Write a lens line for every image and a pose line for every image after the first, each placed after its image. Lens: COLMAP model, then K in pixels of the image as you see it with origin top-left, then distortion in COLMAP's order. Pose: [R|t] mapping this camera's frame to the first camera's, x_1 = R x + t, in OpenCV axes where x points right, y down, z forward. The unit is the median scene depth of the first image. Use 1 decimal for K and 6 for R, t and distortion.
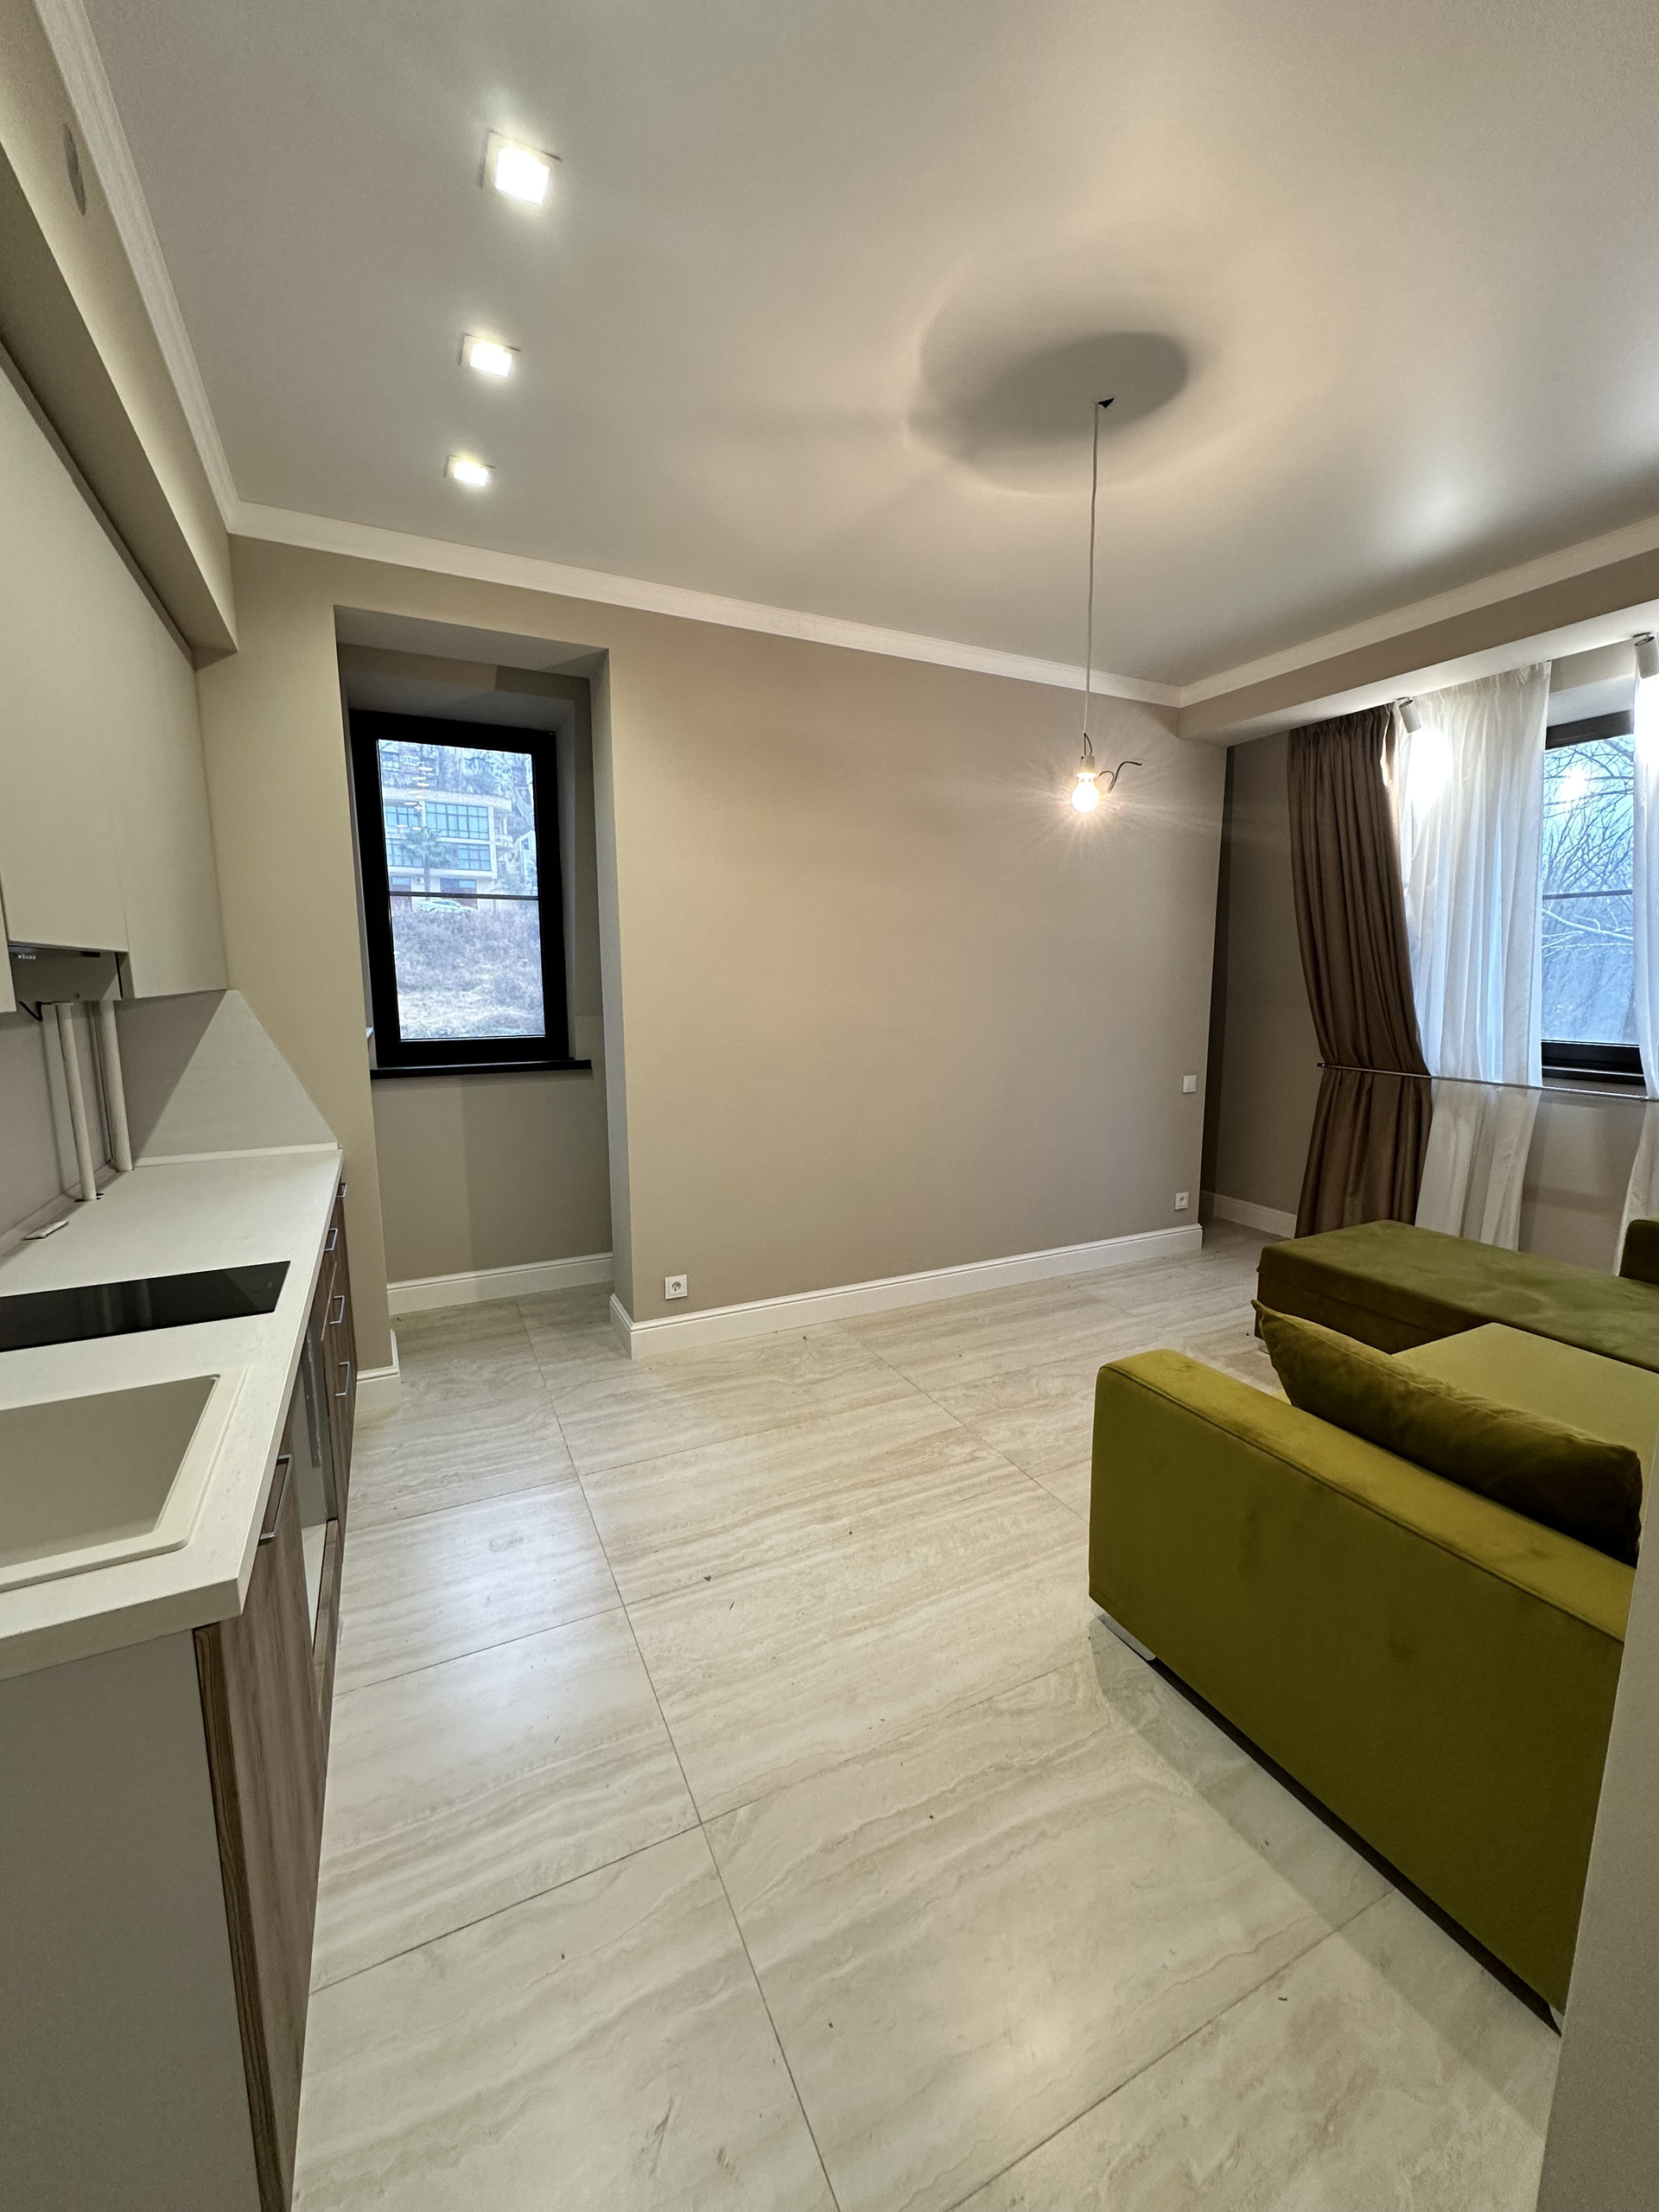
lens RADIAL K [[879.9, 0, 830.8], [0, 879.9, 1106.5], [0, 0, 1]] dist [-0.001245, 0.000119]
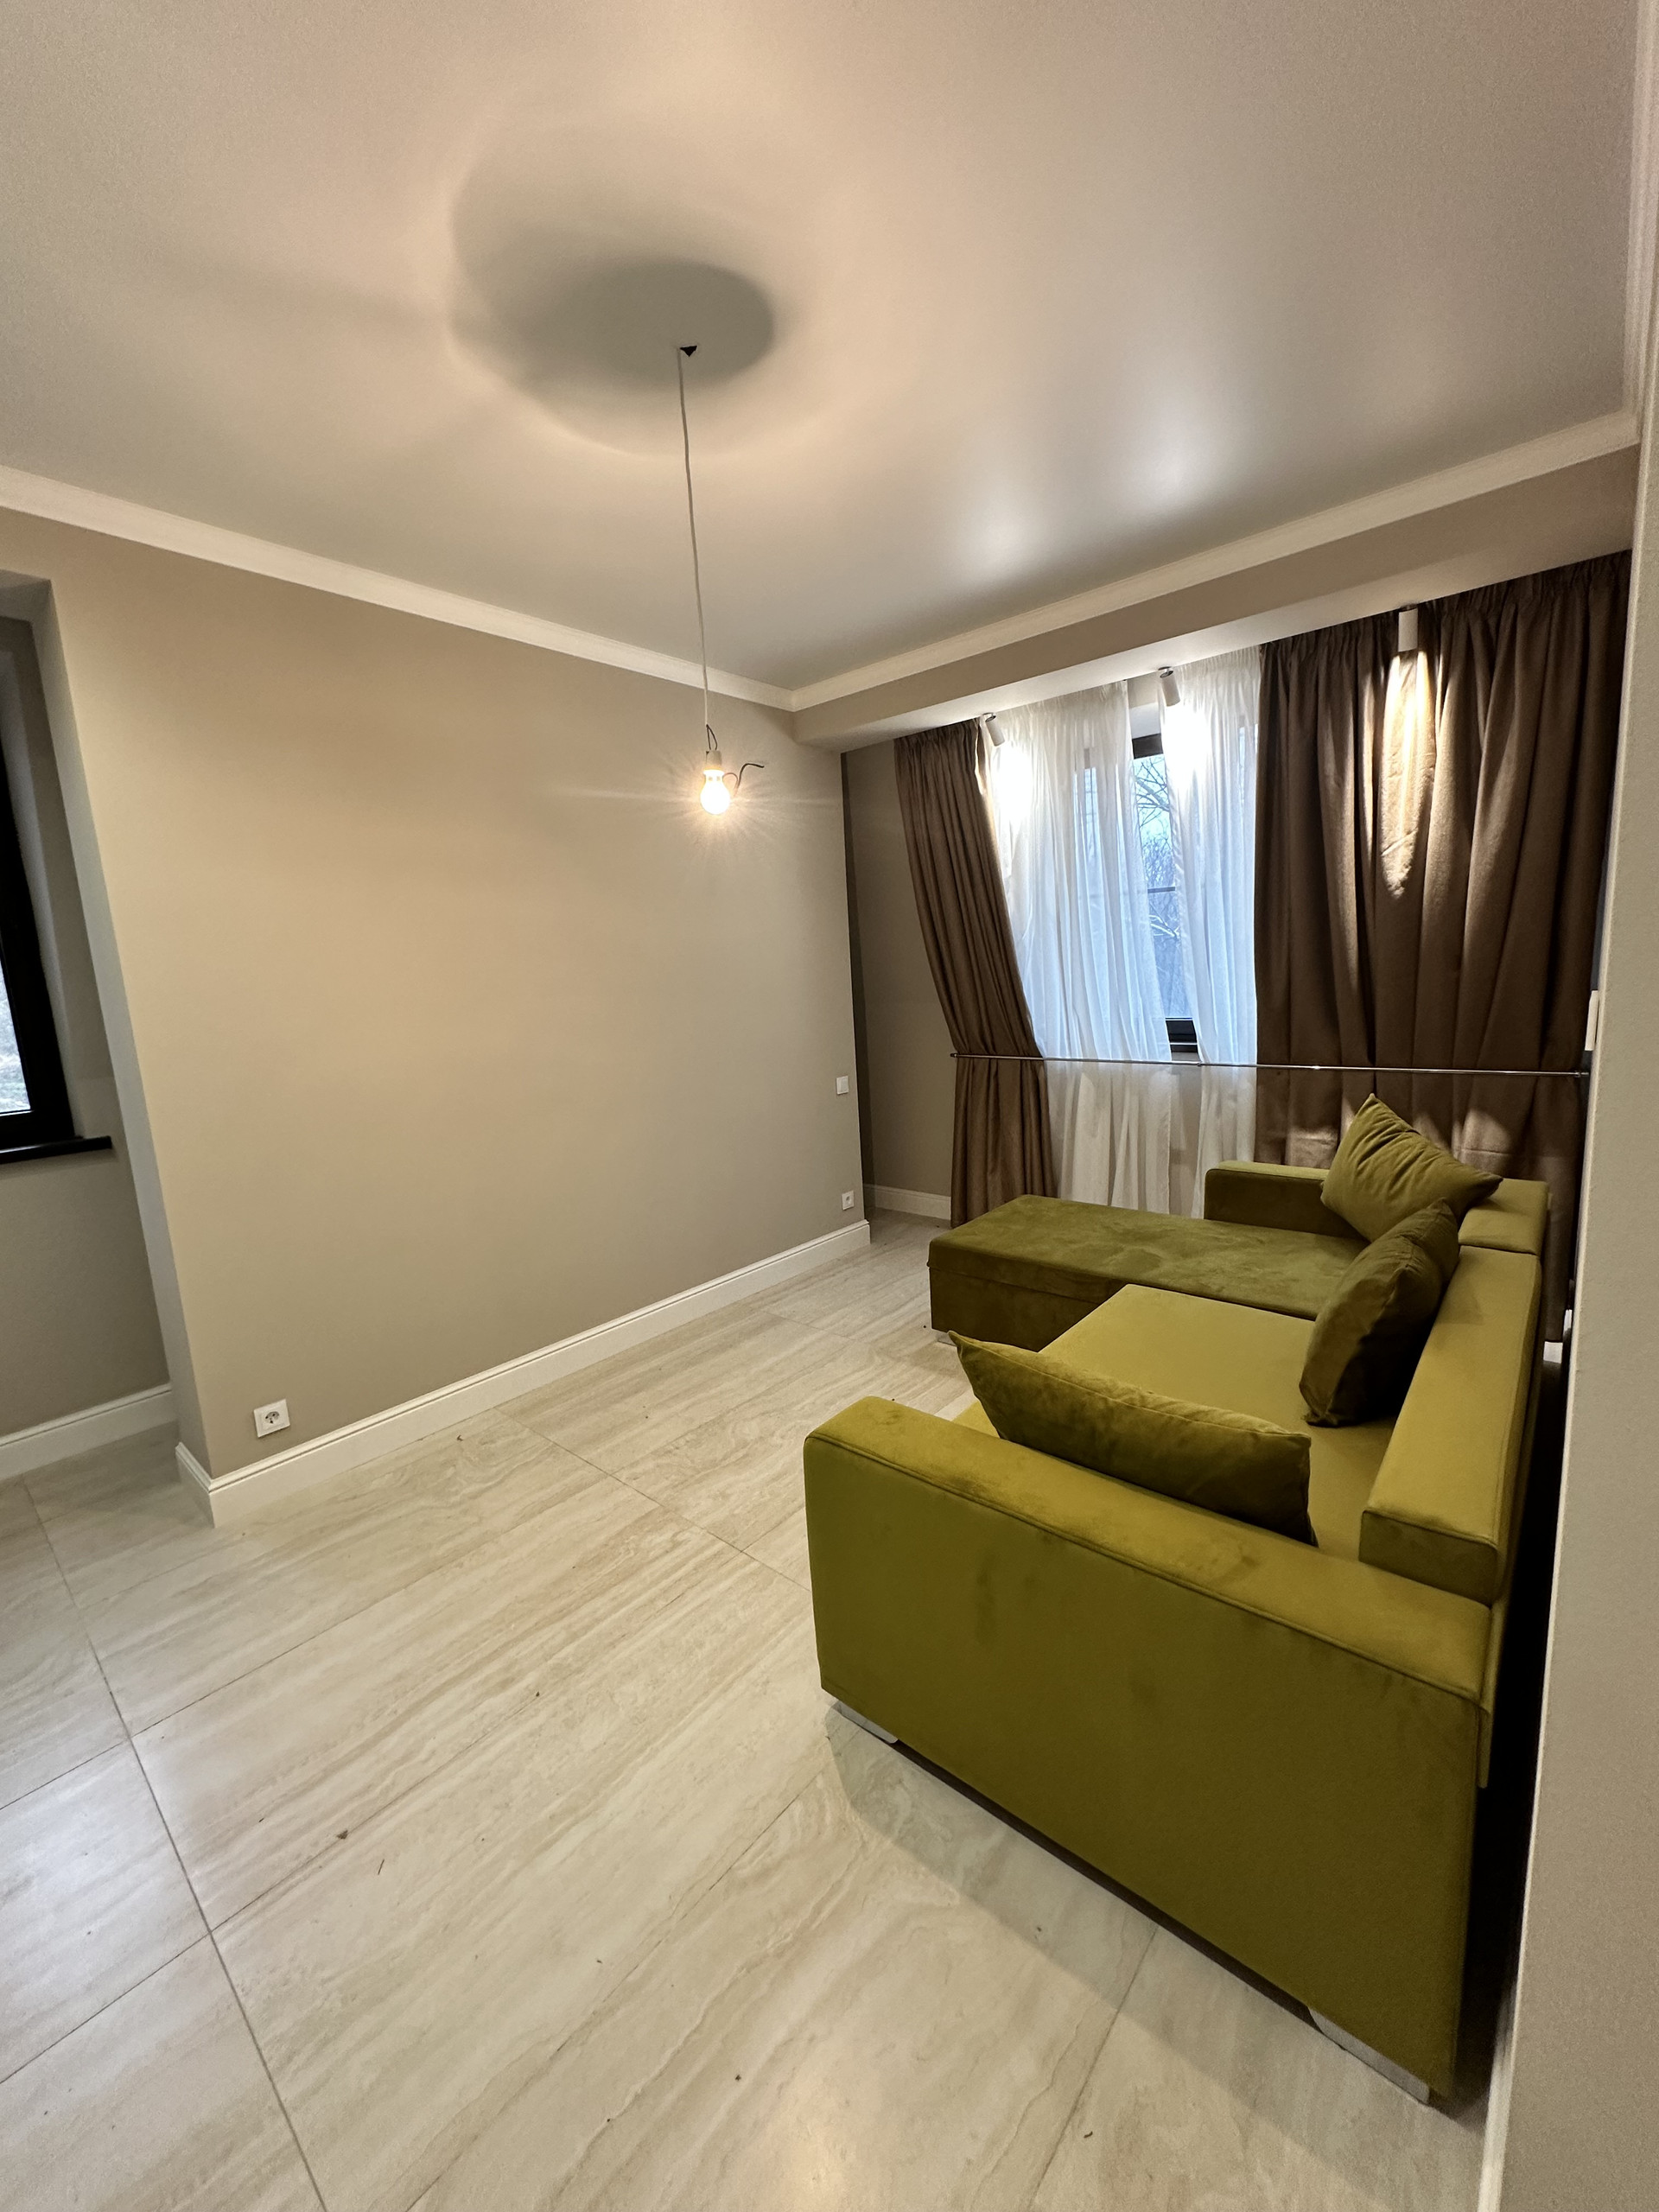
lens RADIAL K [[879.9, 0, 830.8], [0, 879.9, 1106.5], [0, 0, 1]] dist [-0.001245, 0.000119]
pose [[0.921040, -0.109269, 0.373825, 0.024885], [0.110521, 0.993708, 0.018155, -0.037082], [-0.373456, 0.024594, 0.927322, 0.117316]]
